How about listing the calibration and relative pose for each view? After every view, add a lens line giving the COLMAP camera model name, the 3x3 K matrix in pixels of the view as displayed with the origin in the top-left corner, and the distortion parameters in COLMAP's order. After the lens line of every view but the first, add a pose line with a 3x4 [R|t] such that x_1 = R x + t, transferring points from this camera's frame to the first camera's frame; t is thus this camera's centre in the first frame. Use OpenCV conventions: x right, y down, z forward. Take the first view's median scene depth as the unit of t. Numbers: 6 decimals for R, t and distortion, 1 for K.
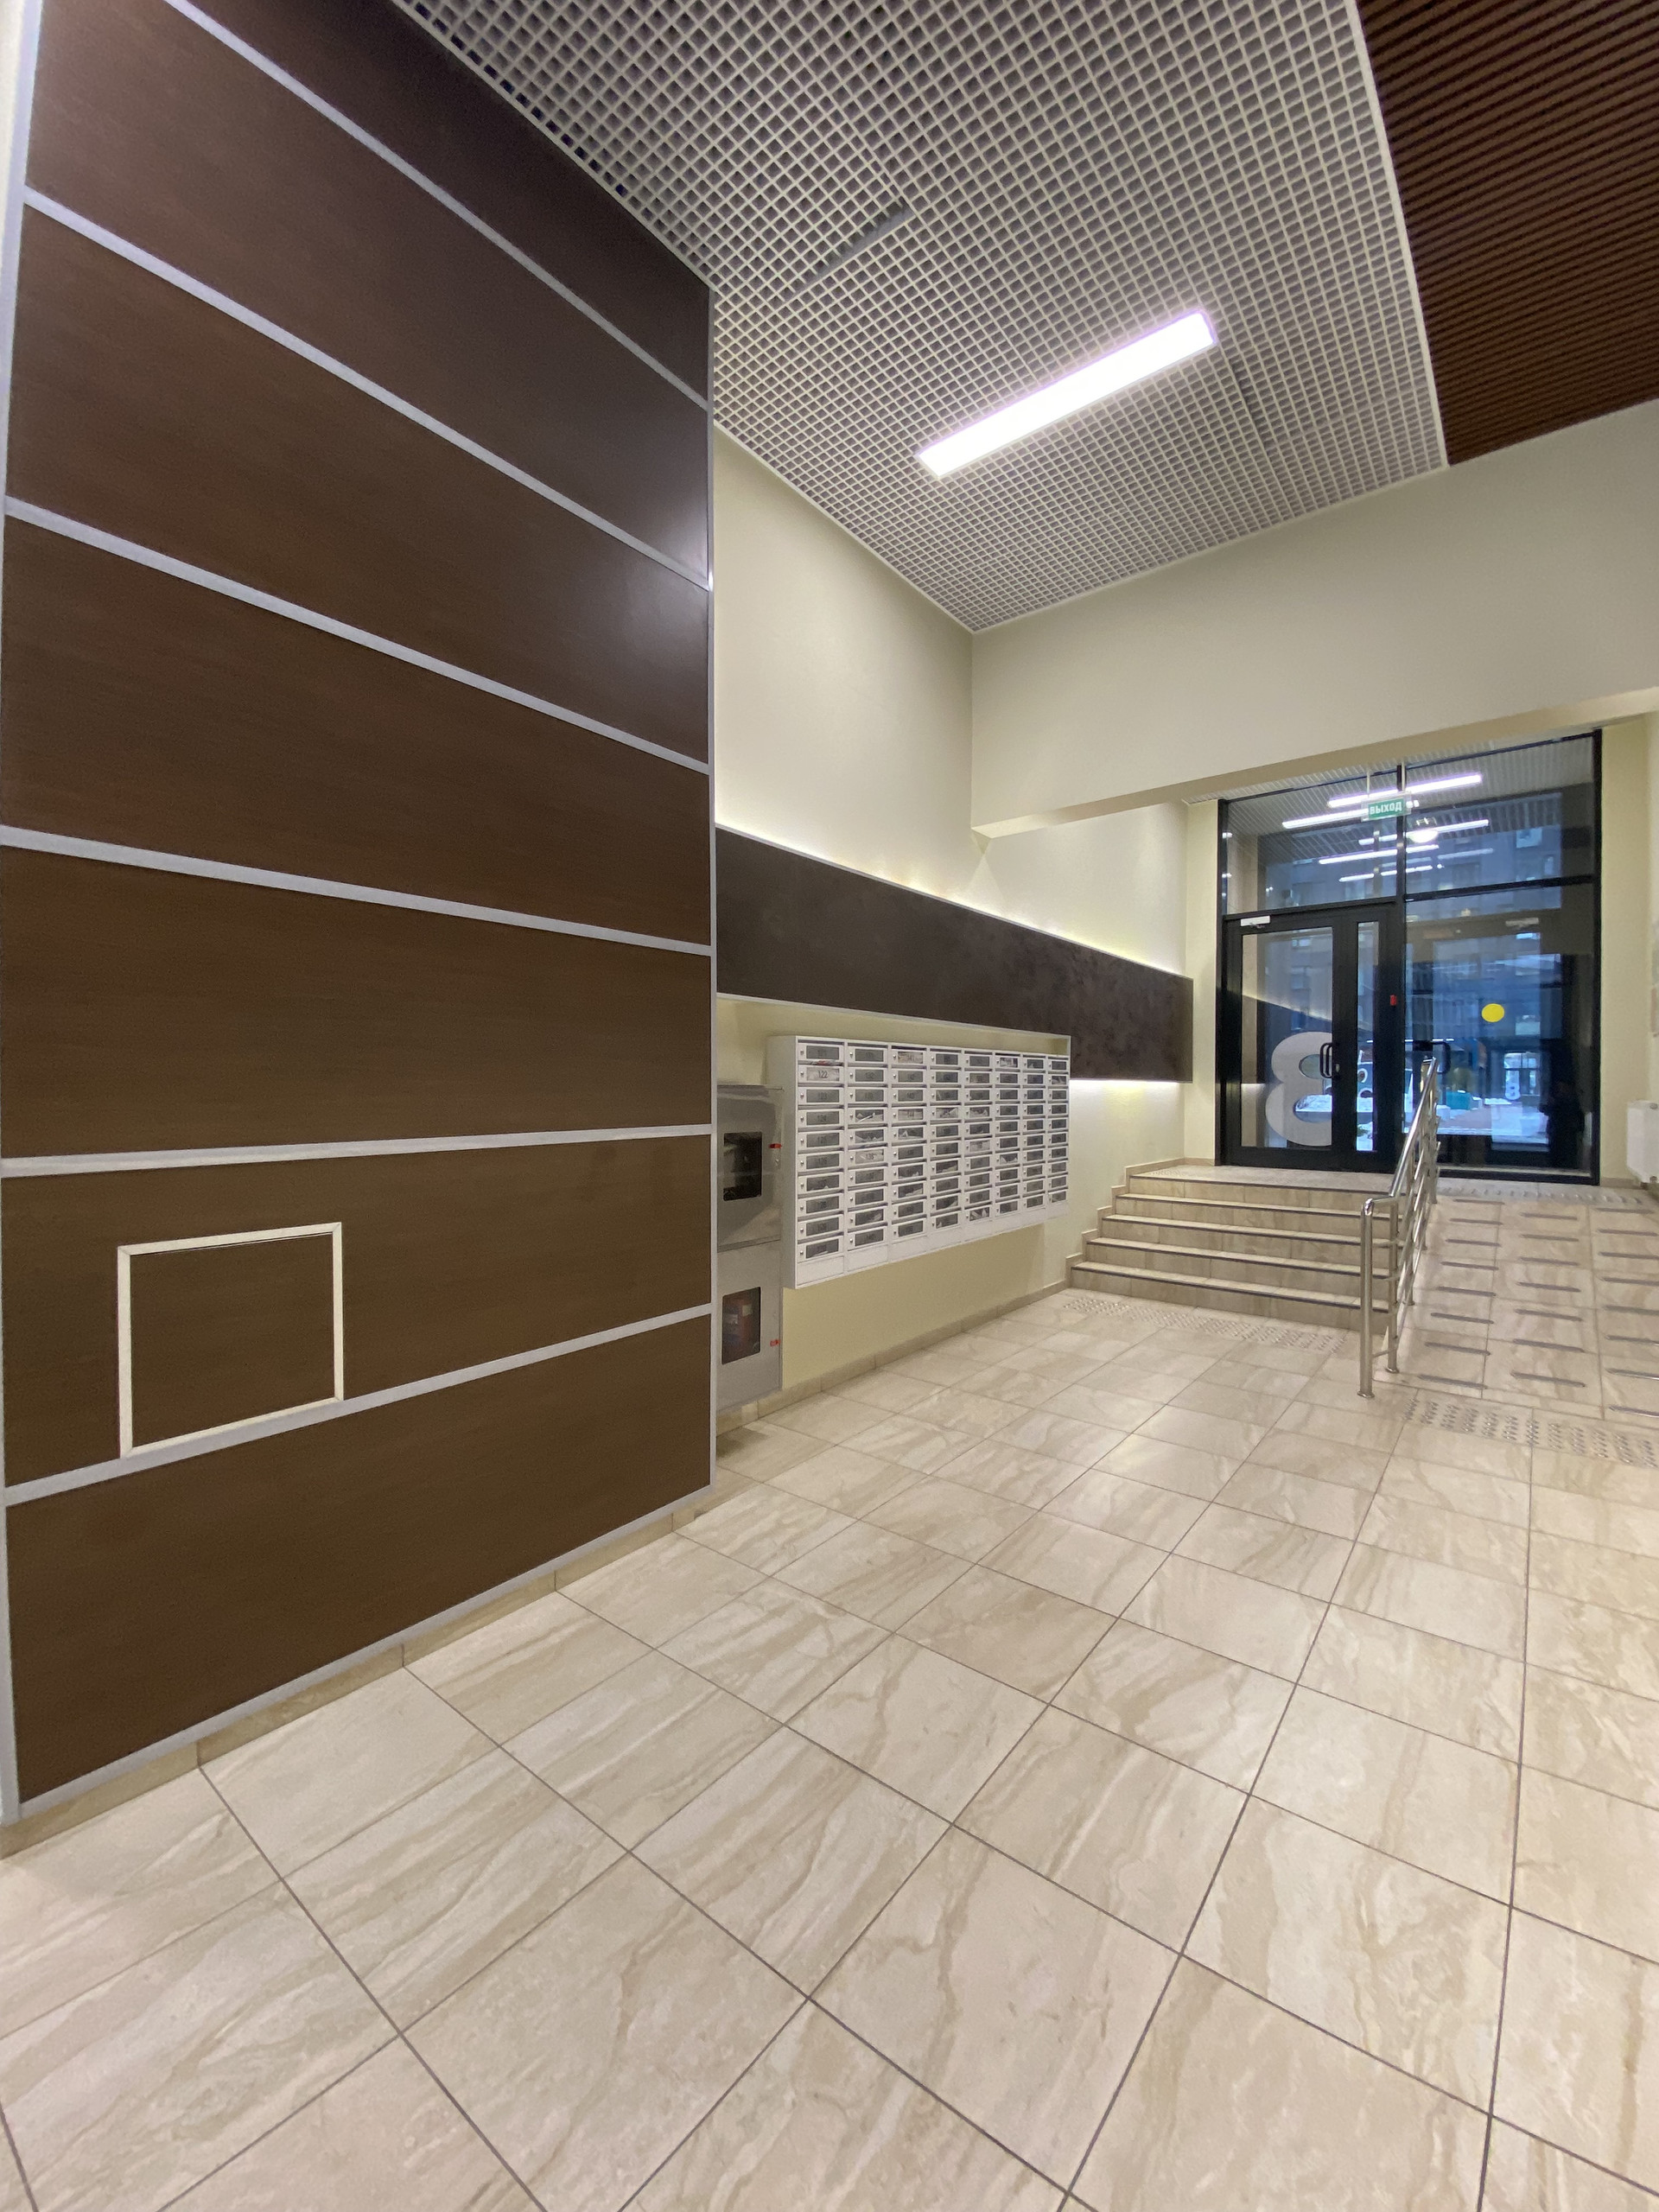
lens RADIAL K [[896.0, 0, 830.2], [0, 896.0, 1101.5], [0, 0, 1]] dist [0.023436, -0.021588]
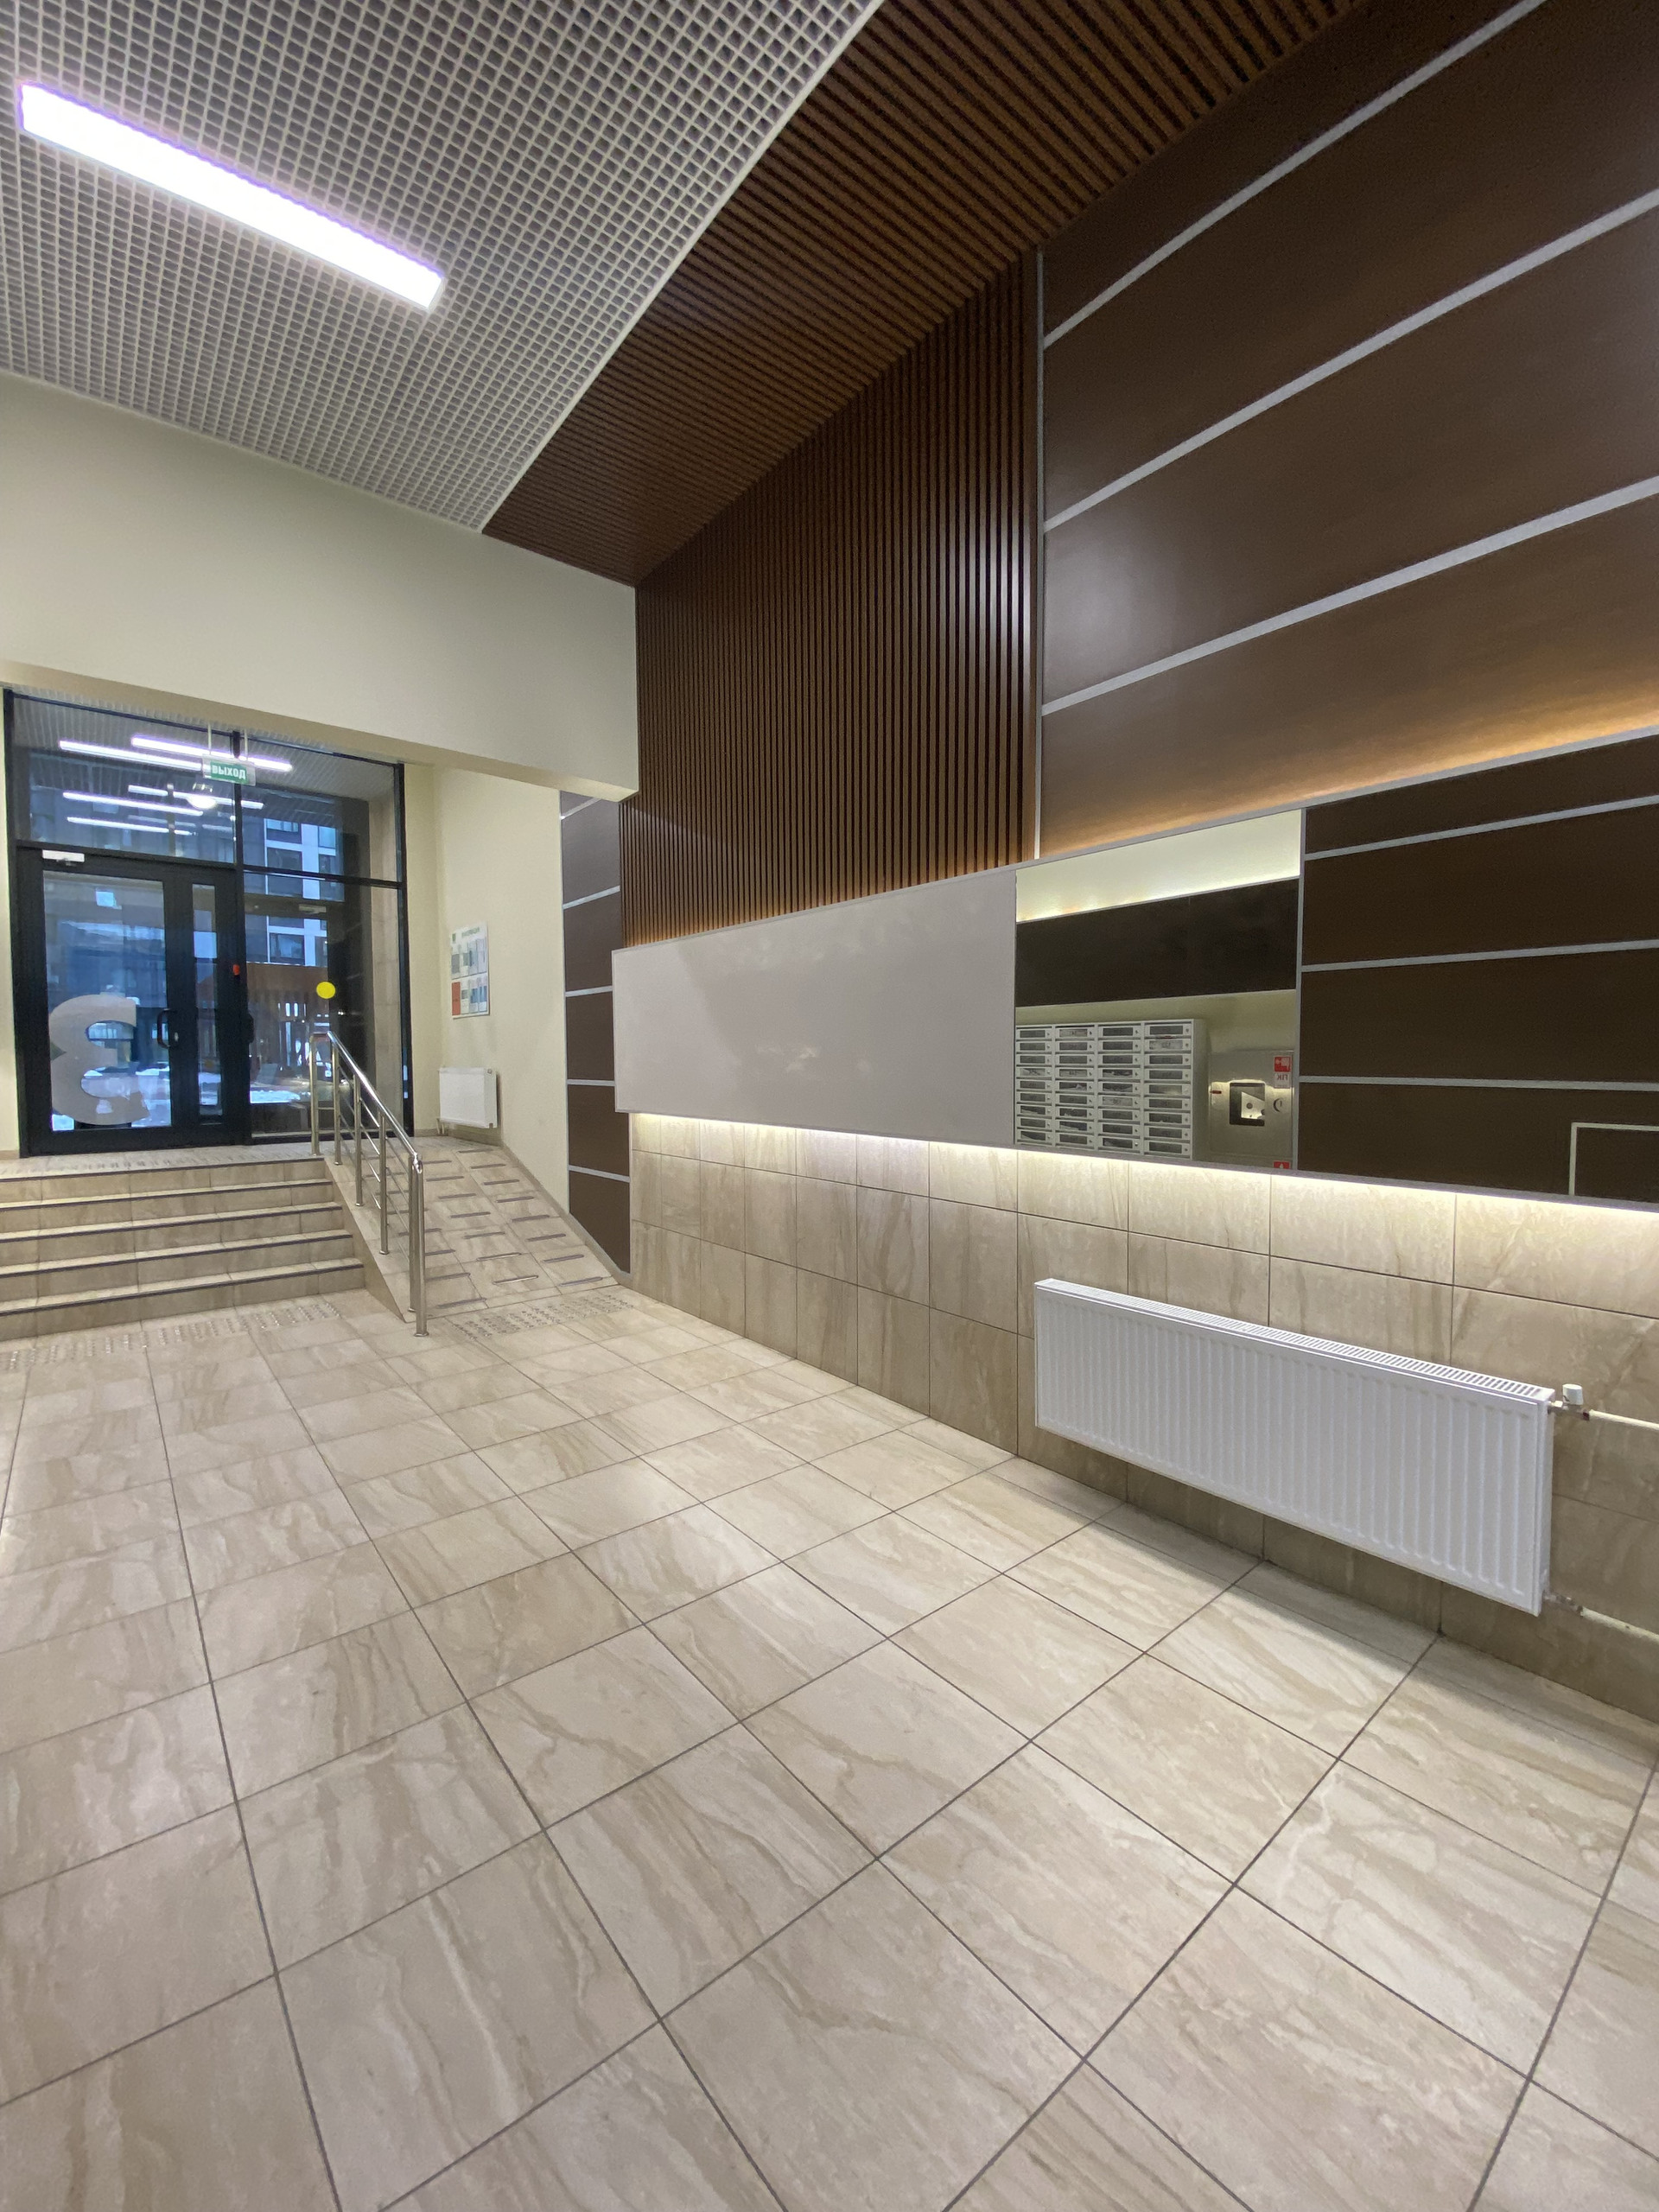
lens RADIAL K [[896.0, 0, 830.2], [0, 896.0, 1101.5], [0, 0, 1]] dist [0.023436, -0.021588]
pose [[0.208625, -0.050904, 0.976670, -0.439283], [0.019501, 0.998662, 0.047884, -0.005329], [-0.977801, 0.009056, 0.209338, 0.323290]]
